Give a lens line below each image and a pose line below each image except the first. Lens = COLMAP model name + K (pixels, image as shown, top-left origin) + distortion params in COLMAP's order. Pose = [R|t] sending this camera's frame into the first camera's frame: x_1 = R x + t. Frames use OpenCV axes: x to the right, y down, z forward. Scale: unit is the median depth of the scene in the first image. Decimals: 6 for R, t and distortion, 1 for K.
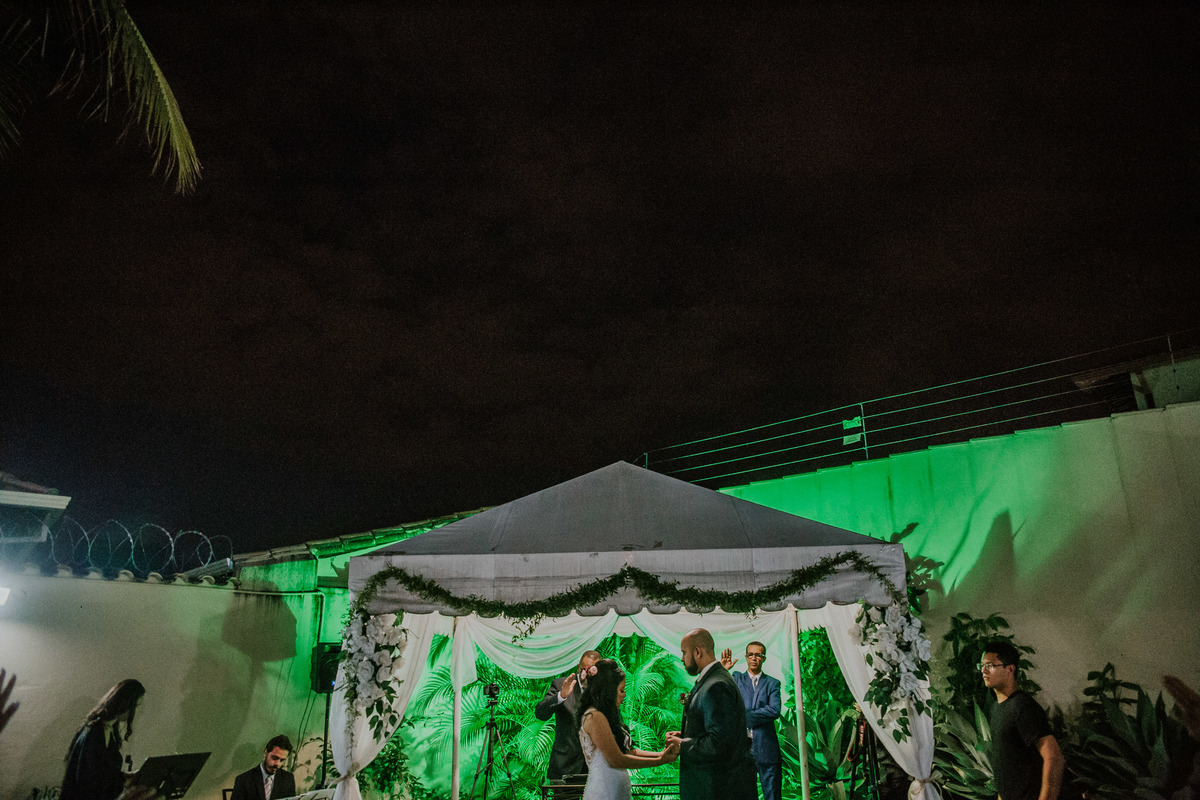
lens RADIAL K [[825.4, 0, 598.2], [0, 825.4, 396.3], [0, 0, 1]] dist [-0.111804, 0.087914]
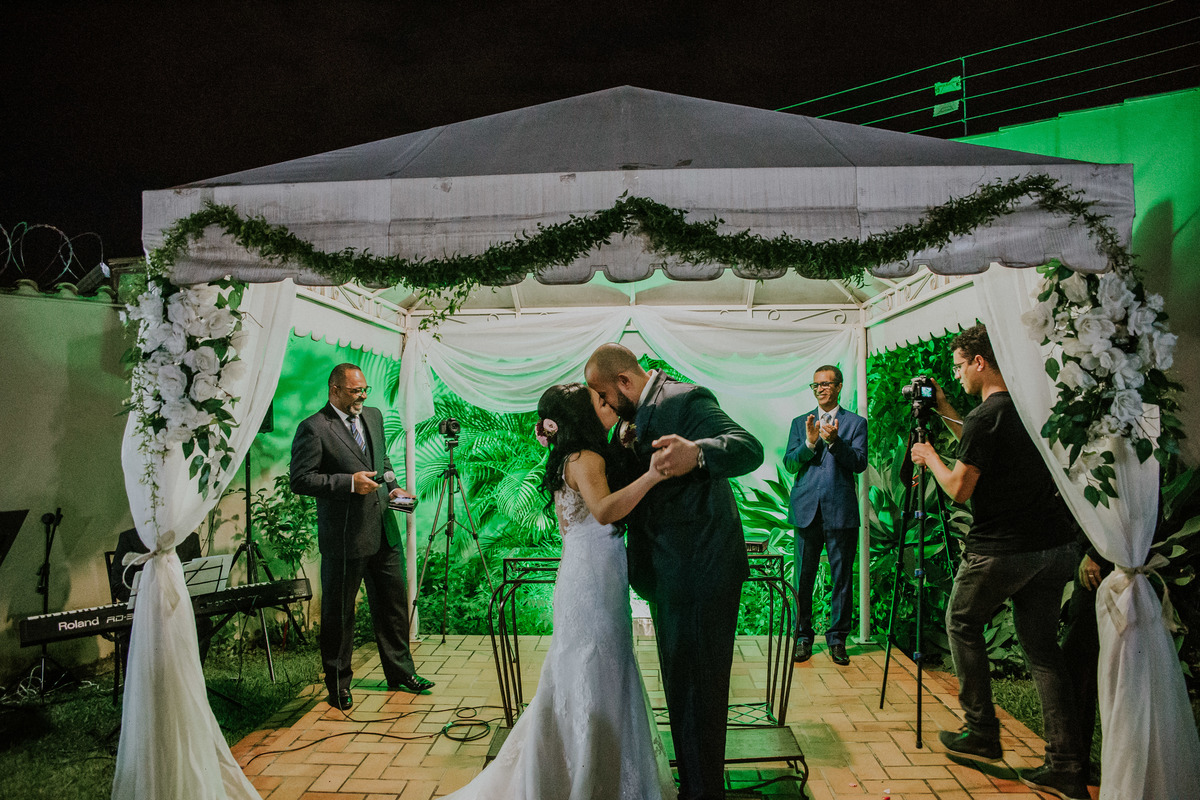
lens RADIAL K [[846.8, 0, 598.3], [0, 846.8, 395.0], [0, 0, 1]] dist [-0.115796, 0.097257]
pose [[0.999833, 0.004955, -0.017608, 0.026353], [0.000302, 0.958007, 0.286744, 0.174585], [0.018290, -0.286702, 0.957845, 0.427006]]
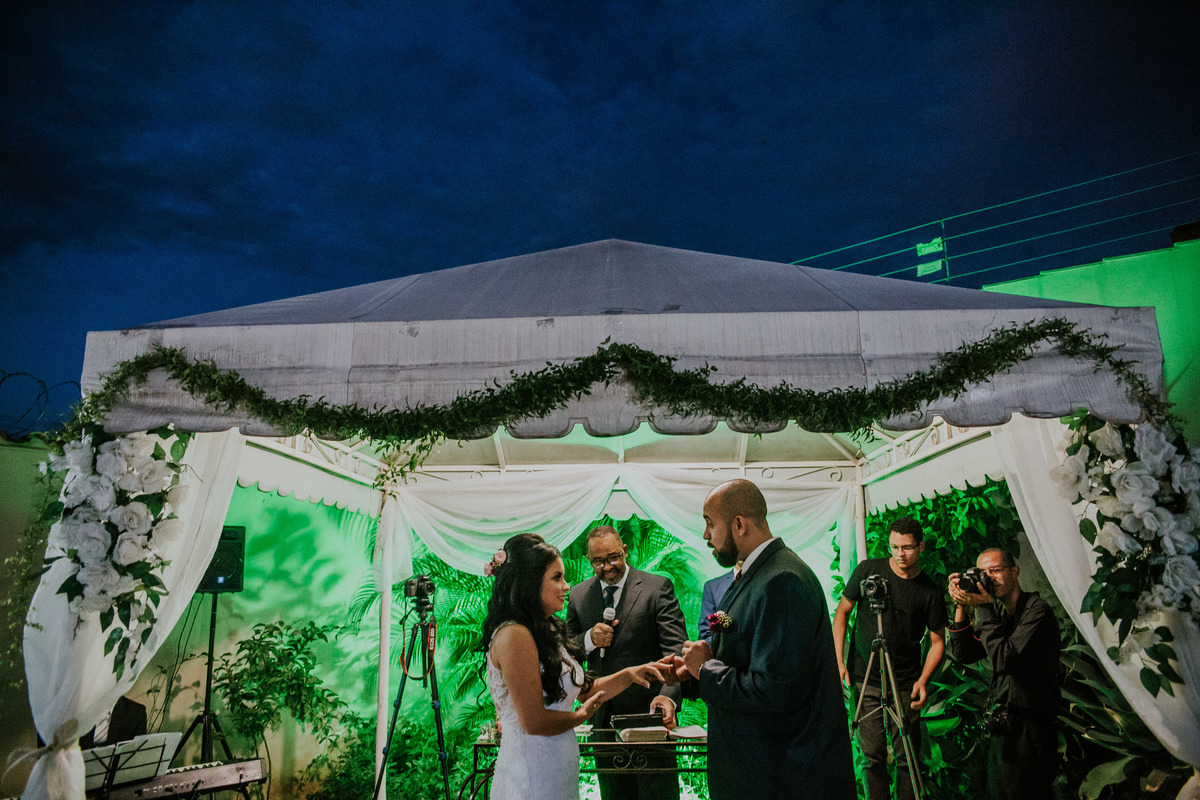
lens RADIAL K [[825.4, 0, 598.2], [0, 825.4, 396.3], [0, 0, 1]] dist [-0.111804, 0.087914]
pose [[0.999919, 0.006525, -0.010884, 0.033739], [-0.005361, 0.994589, 0.103751, 0.189179], [0.011502, -0.103684, 0.994544, 0.500351]]
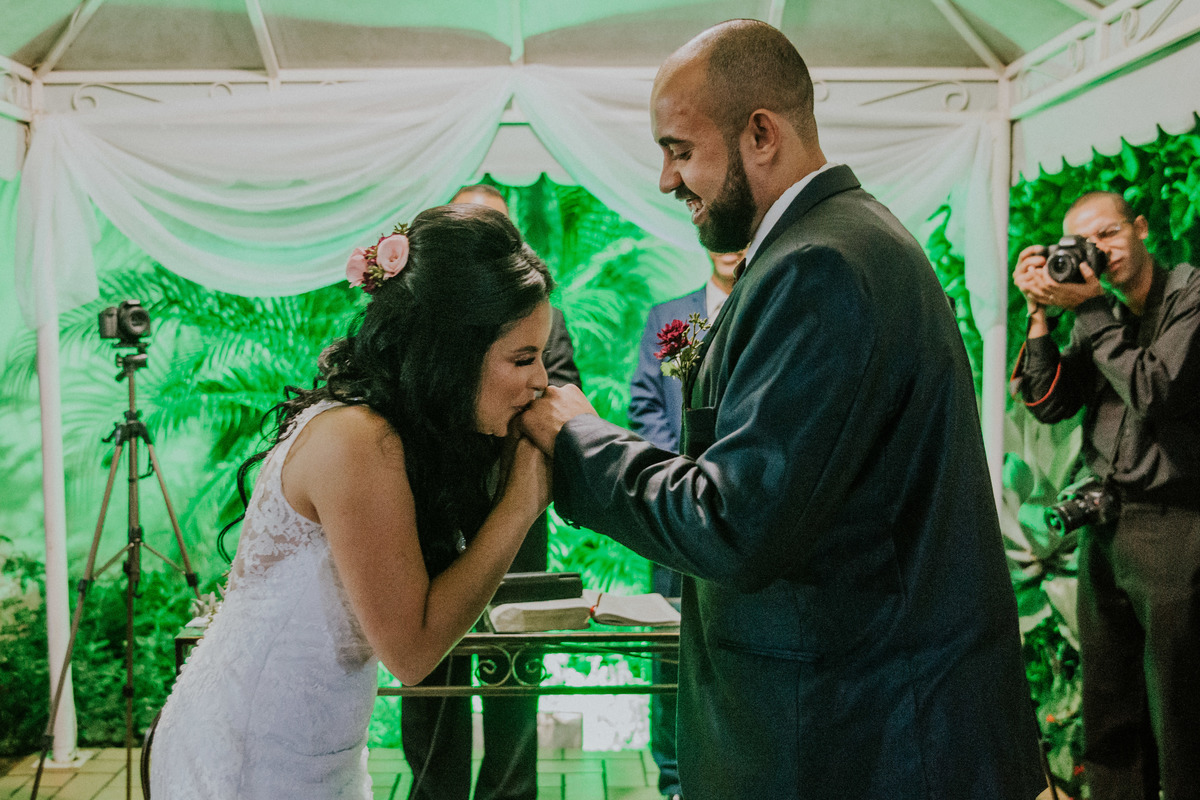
lens RADIAL K [[1344.5, 0, 555.6], [0, 1344.5, 438.7], [0, 0, 1]] dist [-0.026046, -0.004089]
pose [[0.999587, 0.010947, 0.026570, 0.059276], [-0.020614, 0.917331, 0.397592, 0.274662], [-0.020021, -0.397975, 0.917178, 0.712867]]
